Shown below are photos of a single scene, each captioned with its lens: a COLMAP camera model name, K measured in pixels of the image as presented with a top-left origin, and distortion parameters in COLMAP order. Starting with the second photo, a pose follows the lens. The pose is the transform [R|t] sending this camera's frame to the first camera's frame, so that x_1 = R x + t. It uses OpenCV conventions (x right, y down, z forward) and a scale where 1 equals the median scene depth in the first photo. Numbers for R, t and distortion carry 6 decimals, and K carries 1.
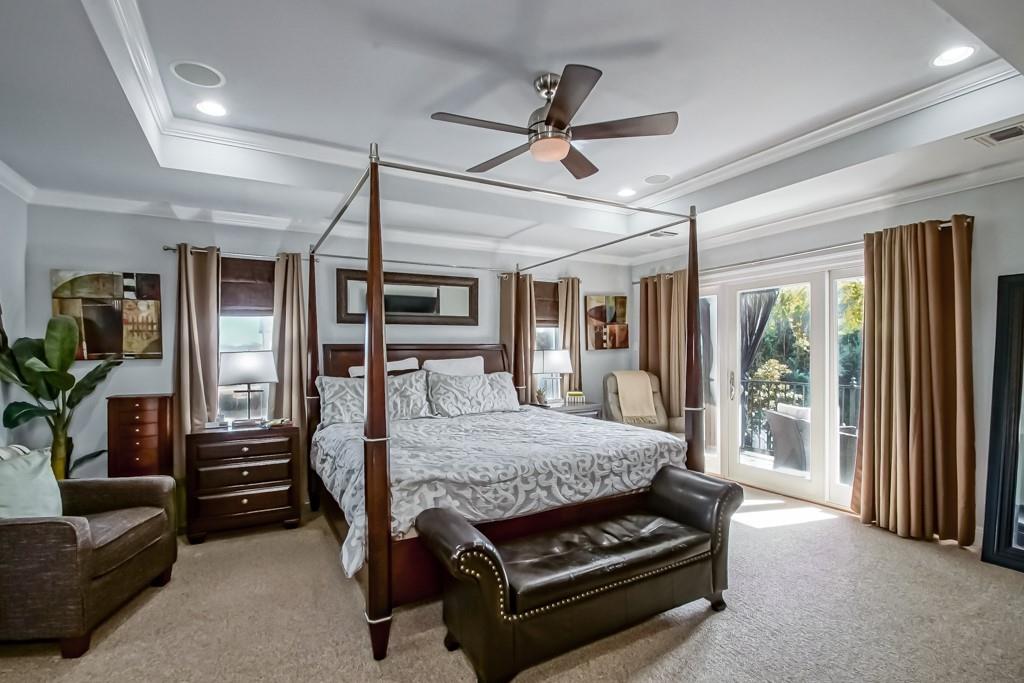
lens RADIAL K [[473.4, 0, 496.4], [0, 473.4, 341.3], [0, 0, 1]] dist [-0.002236, -0.000251]
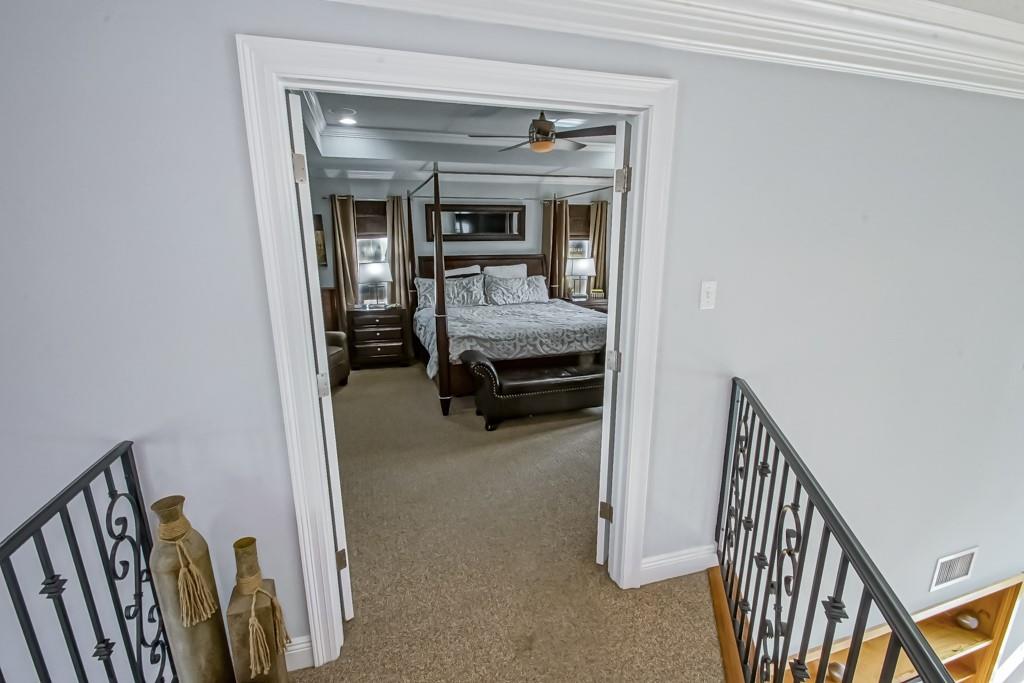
lens RADIAL K [[473.4, 0, 496.4], [0, 473.4, 341.3], [0, 0, 1]] dist [-0.002236, -0.000251]
pose [[0.978217, 0.044563, -0.202744, 0.235066], [0.003682, 0.972807, 0.231590, -0.091713], [0.207551, -0.227291, 0.951452, -0.539526]]
